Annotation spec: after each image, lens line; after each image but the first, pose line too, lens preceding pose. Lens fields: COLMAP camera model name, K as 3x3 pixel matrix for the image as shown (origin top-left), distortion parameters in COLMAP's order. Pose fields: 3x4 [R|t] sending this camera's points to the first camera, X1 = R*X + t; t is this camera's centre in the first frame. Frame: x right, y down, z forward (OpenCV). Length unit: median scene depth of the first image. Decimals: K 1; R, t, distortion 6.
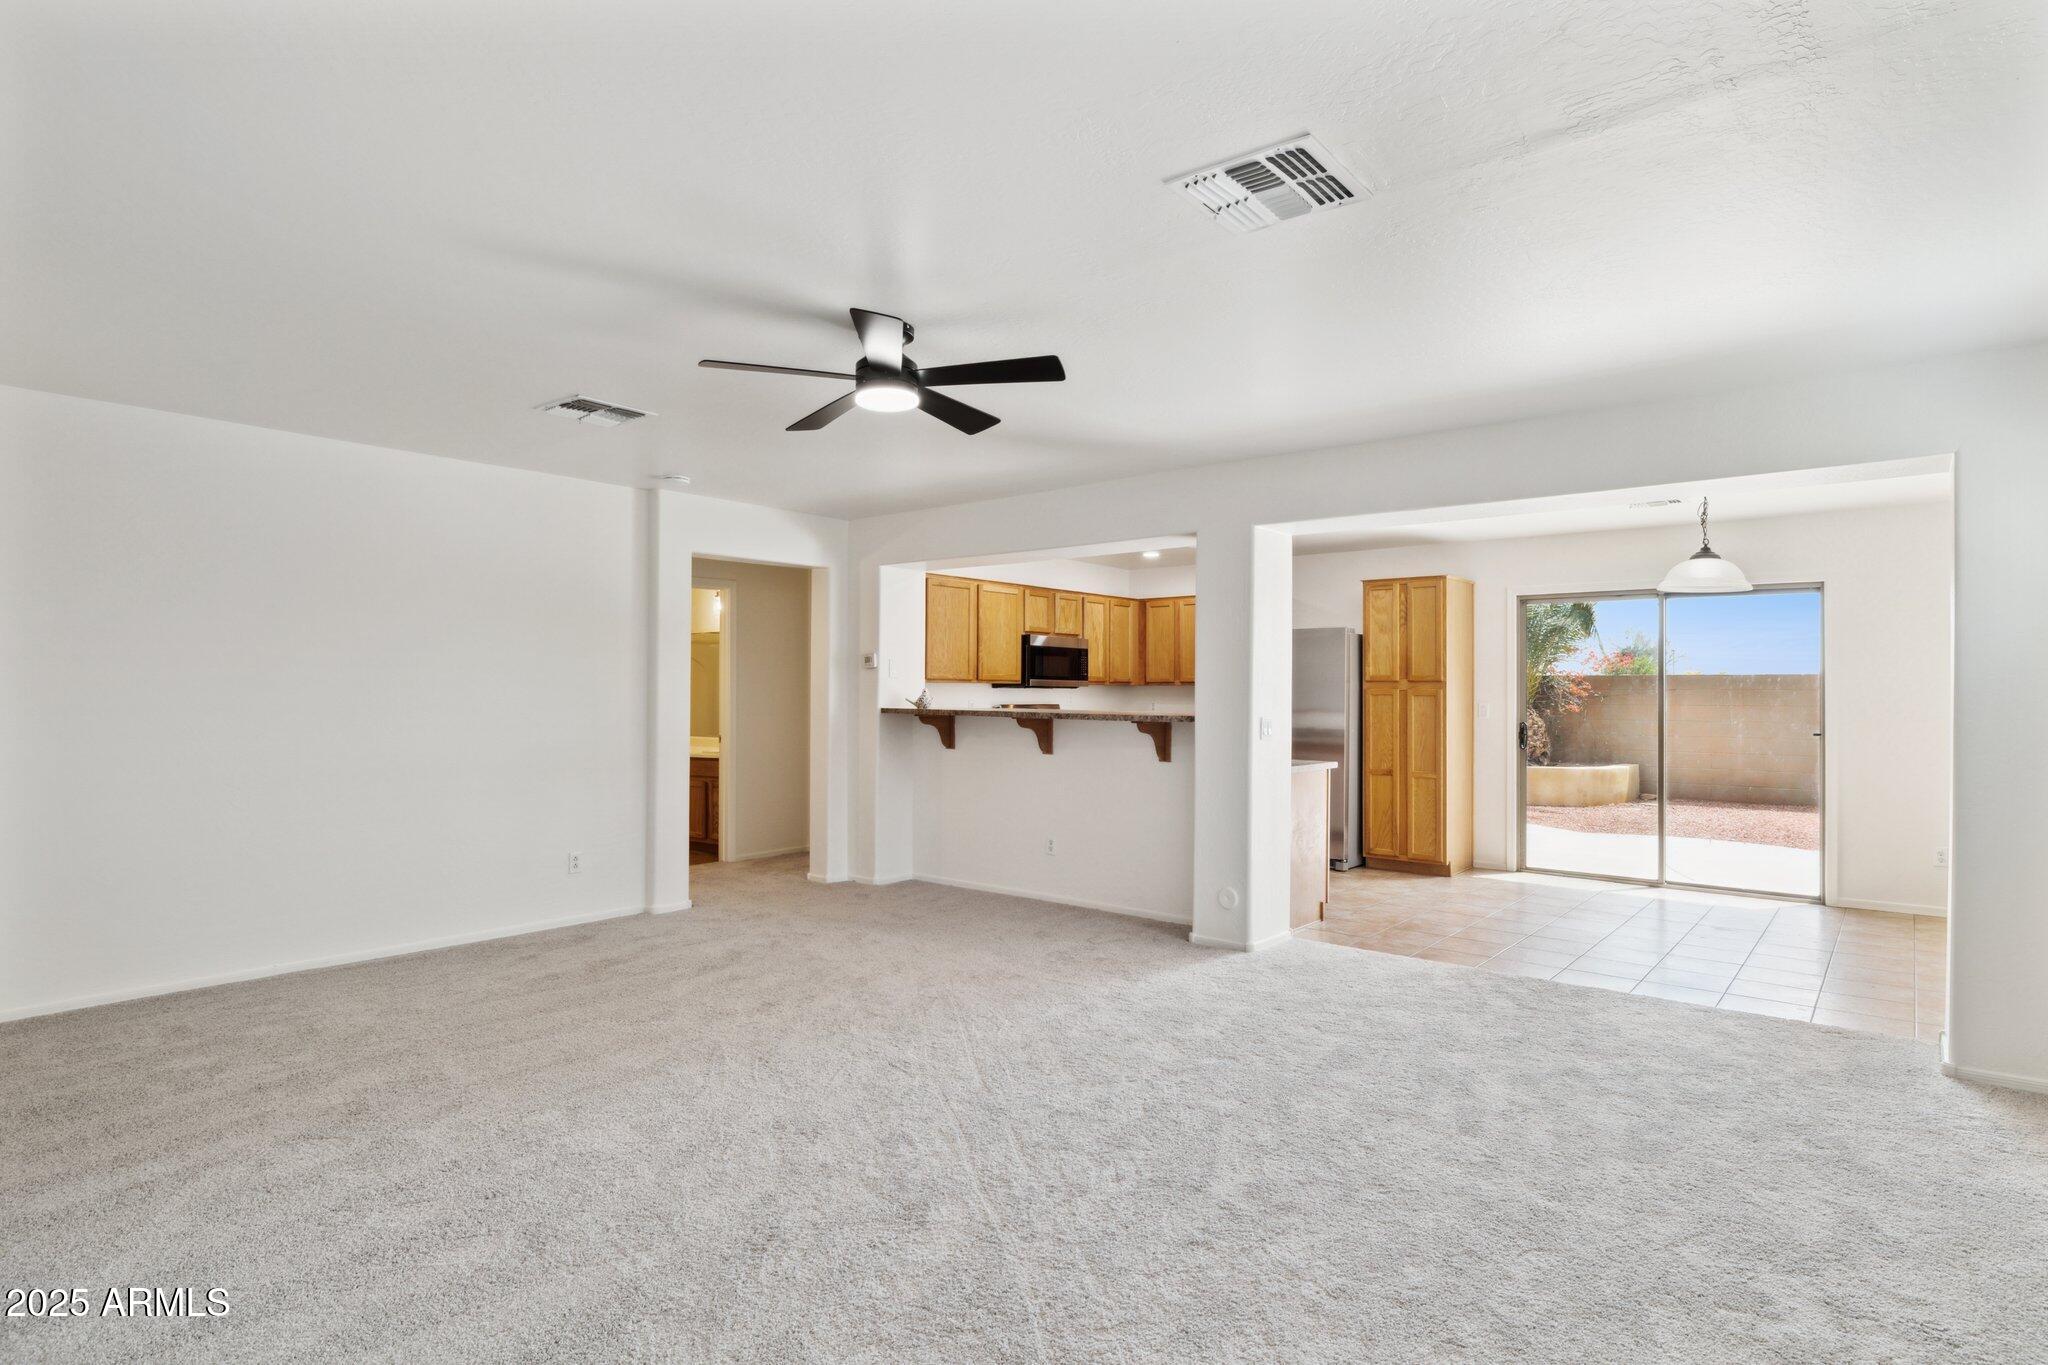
lens RADIAL K [[1067.4, 0, 1033.8], [0, 1067.4, 683.6], [0, 0, 1]] dist [-0.001932, 0.000384]
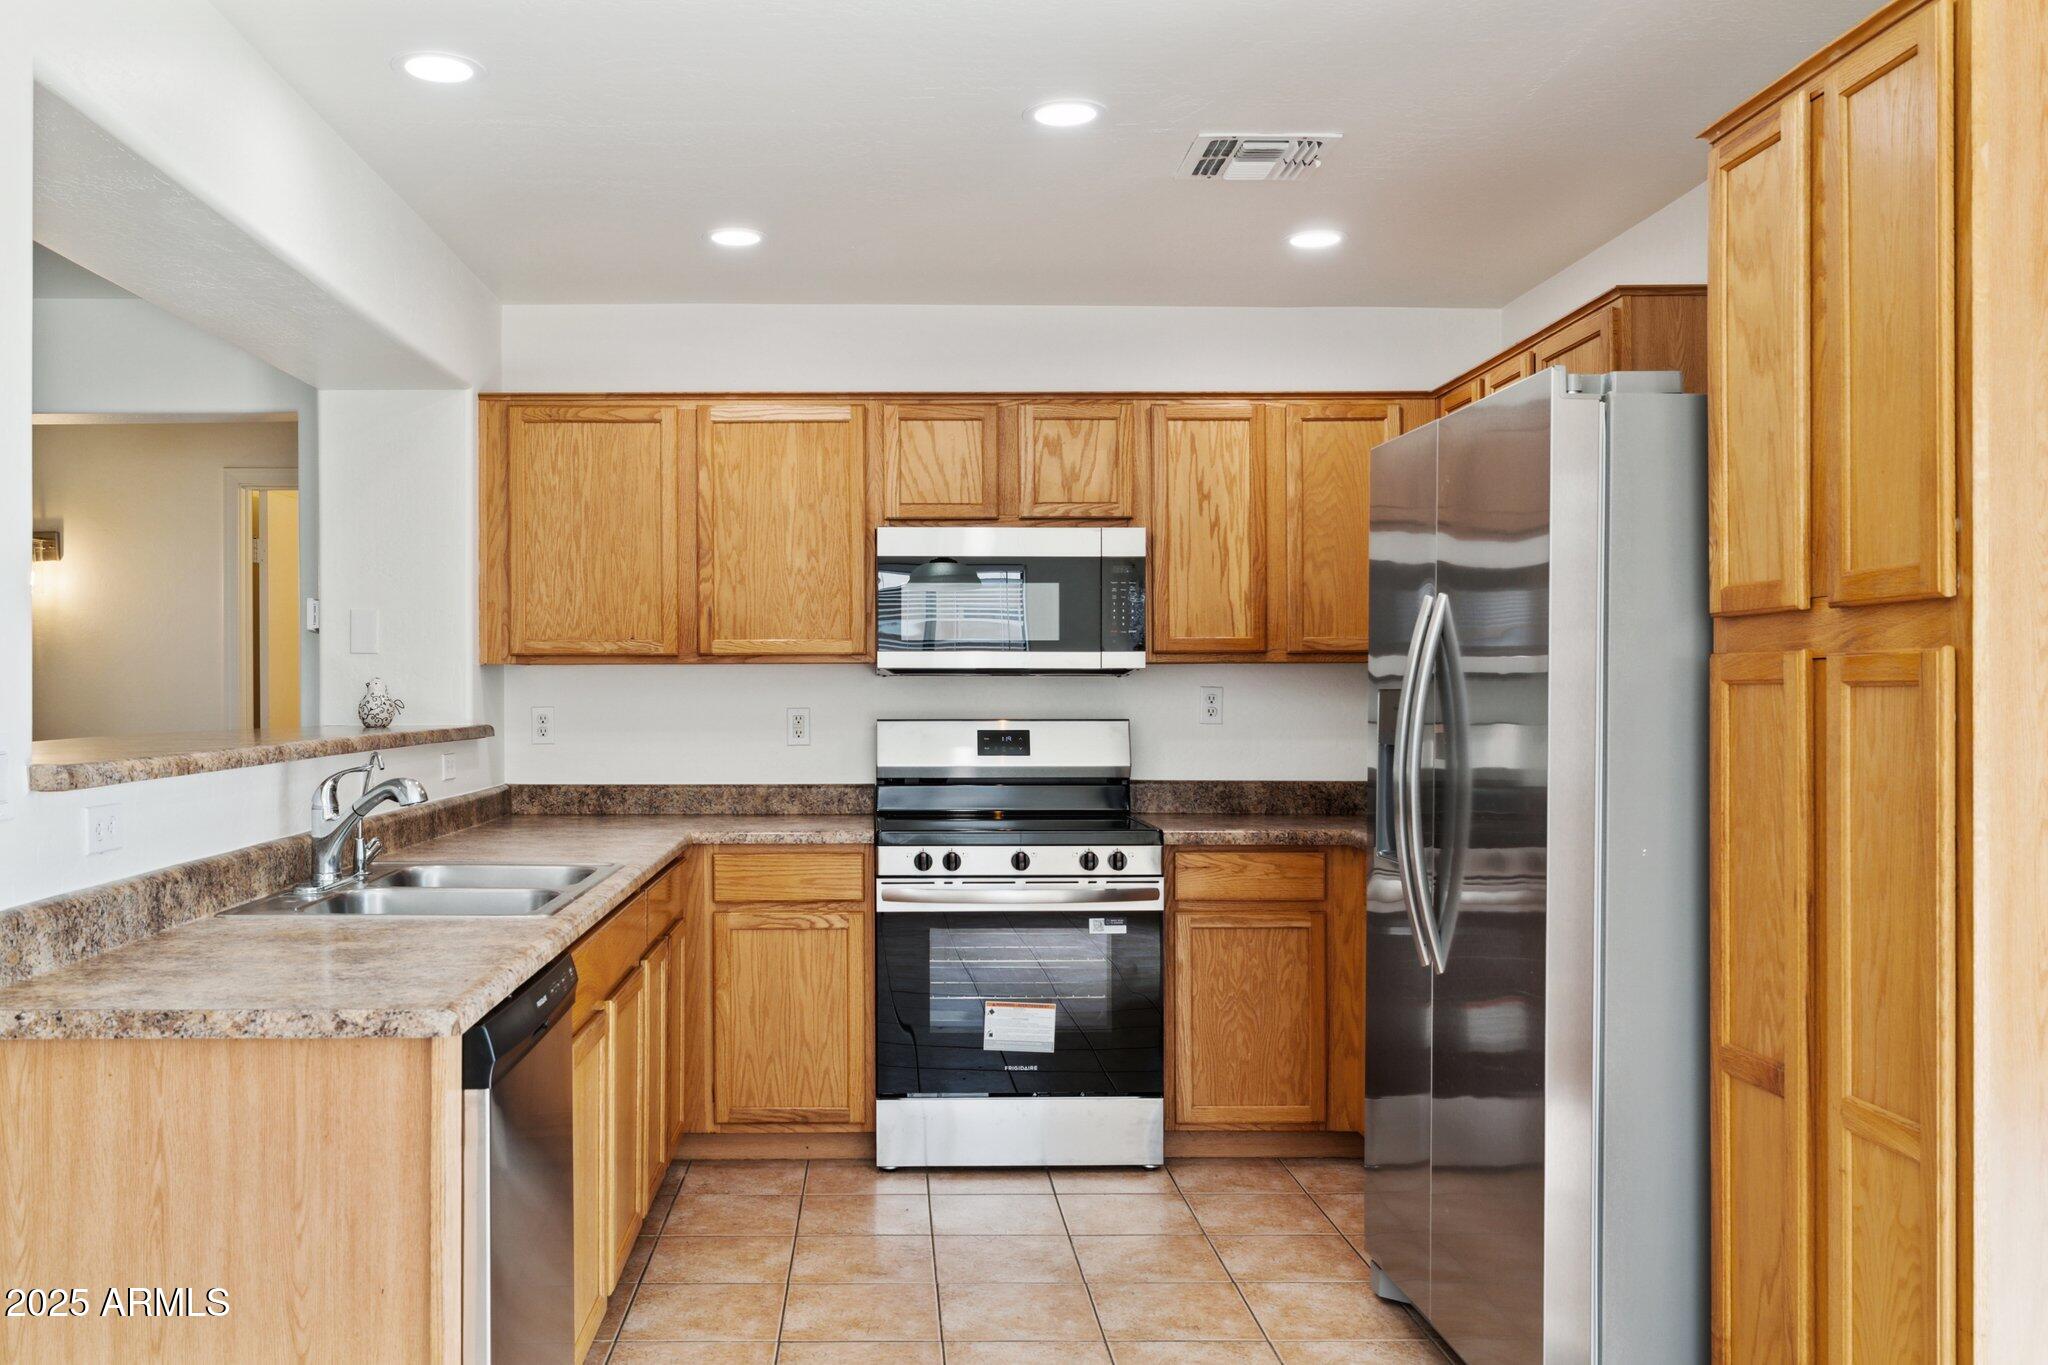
lens RADIAL K [[1664.9, 0, 911.7], [0, 1664.9, 697.0], [0, 0, 1]] dist [-0.008443, 0.003740]
pose [[0.635918, -0.004061, -0.771746, 0.467580], [0.011541, 0.999924, 0.004248, 0.010194], [0.771670, -0.011608, 0.635917, 0.686189]]
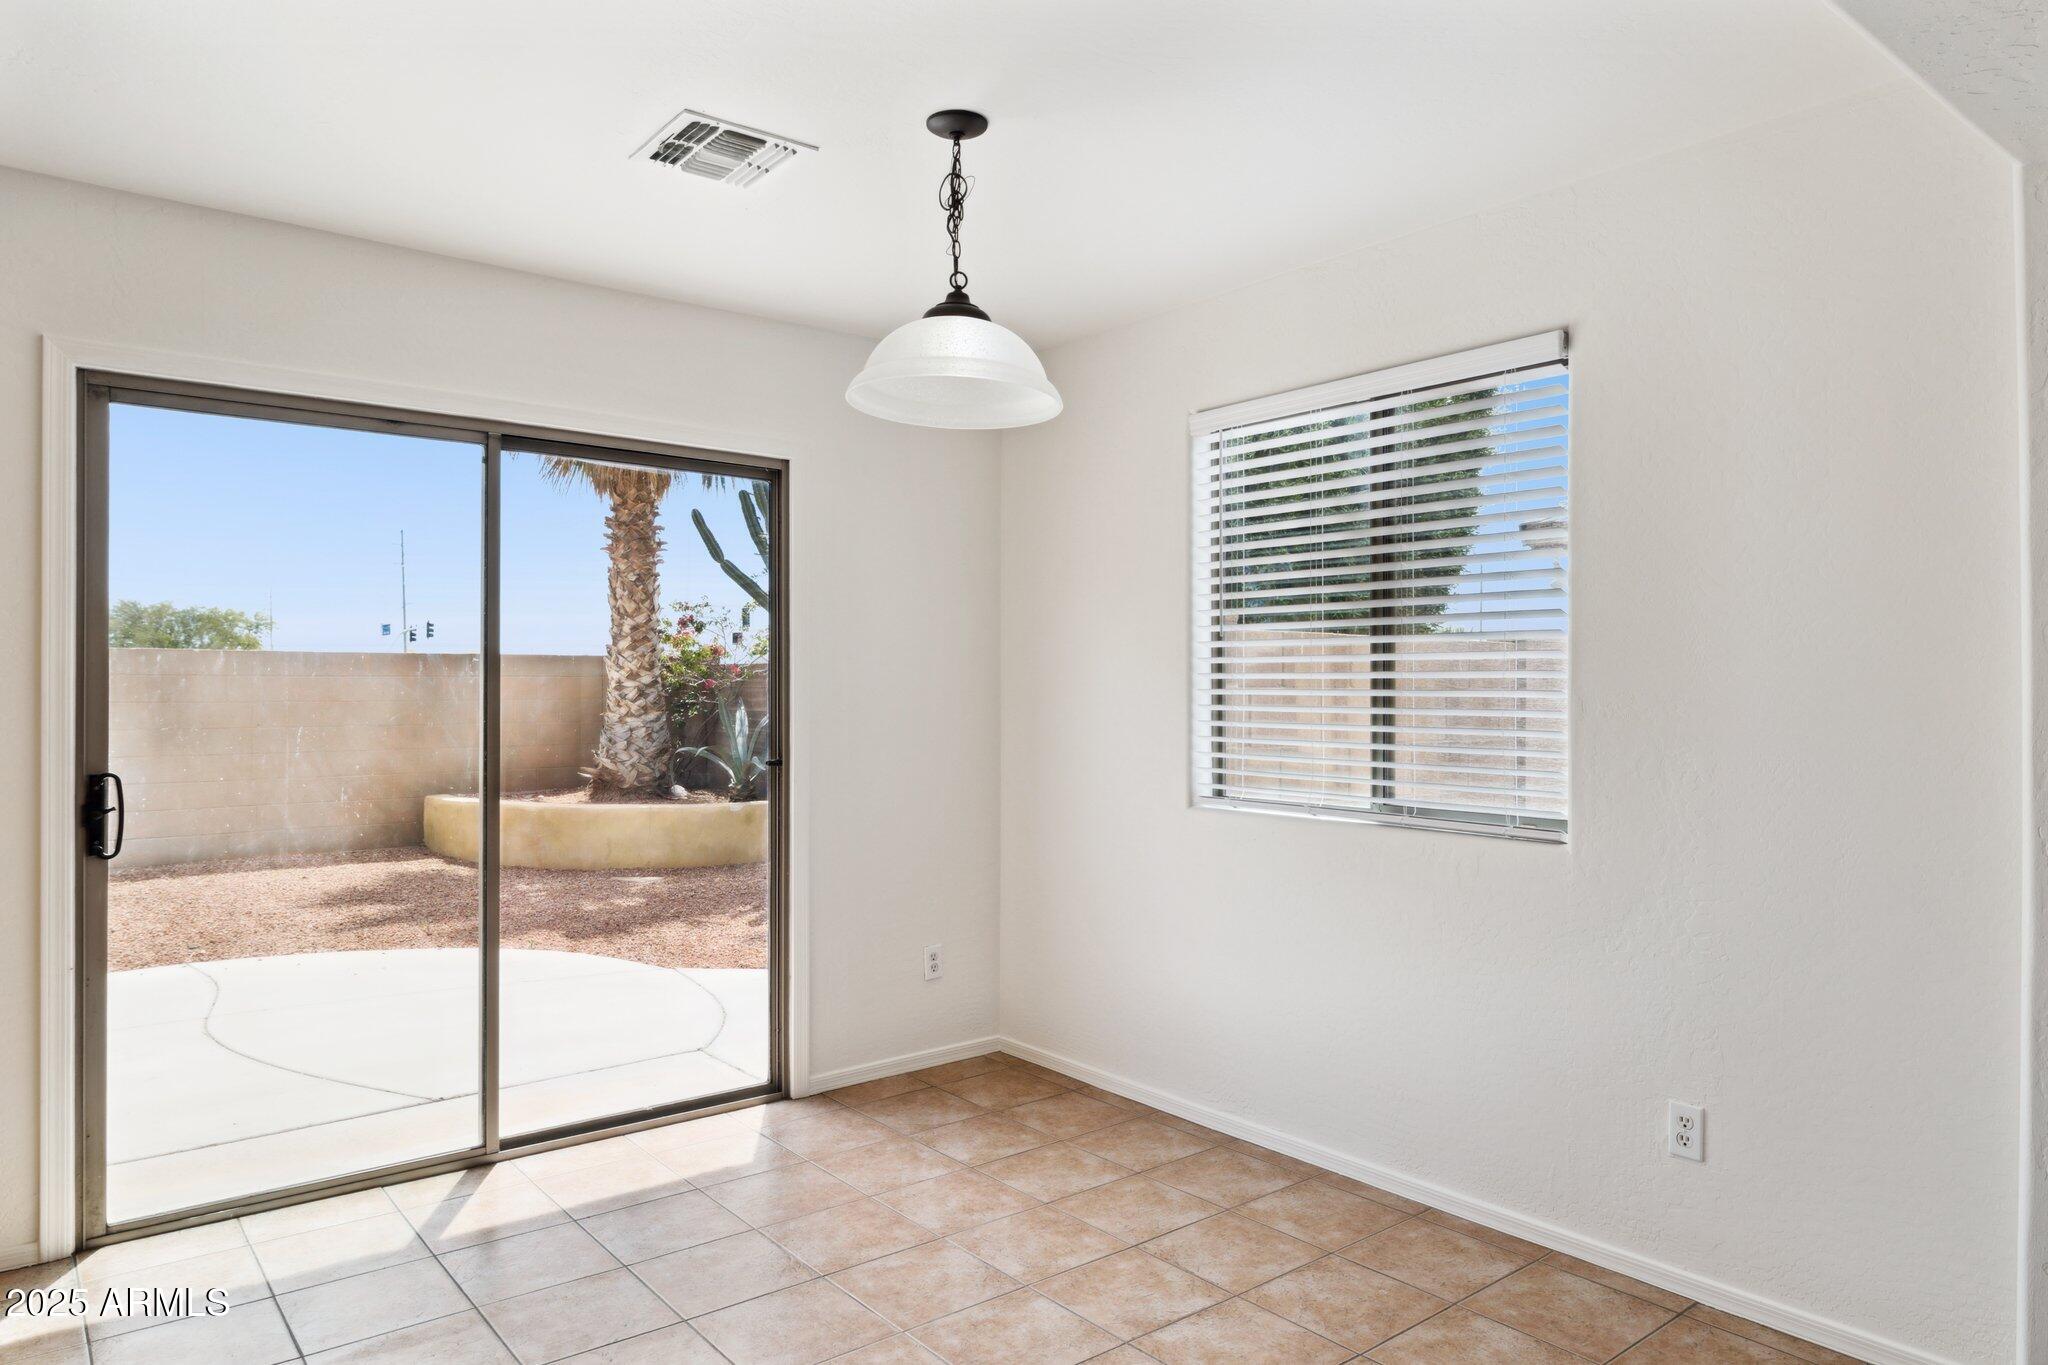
lens RADIAL K [[1253.0, 0, 1028.9], [0, 1253.0, 678.0], [0, 0, 1]] dist [-0.002491, -0.002466]
pose [[0.211091, 0.004064, 0.977458, 0.154382], [-0.008818, 0.999959, -0.002254, 0.006462], [-0.977427, -0.008143, 0.211118, 0.656415]]
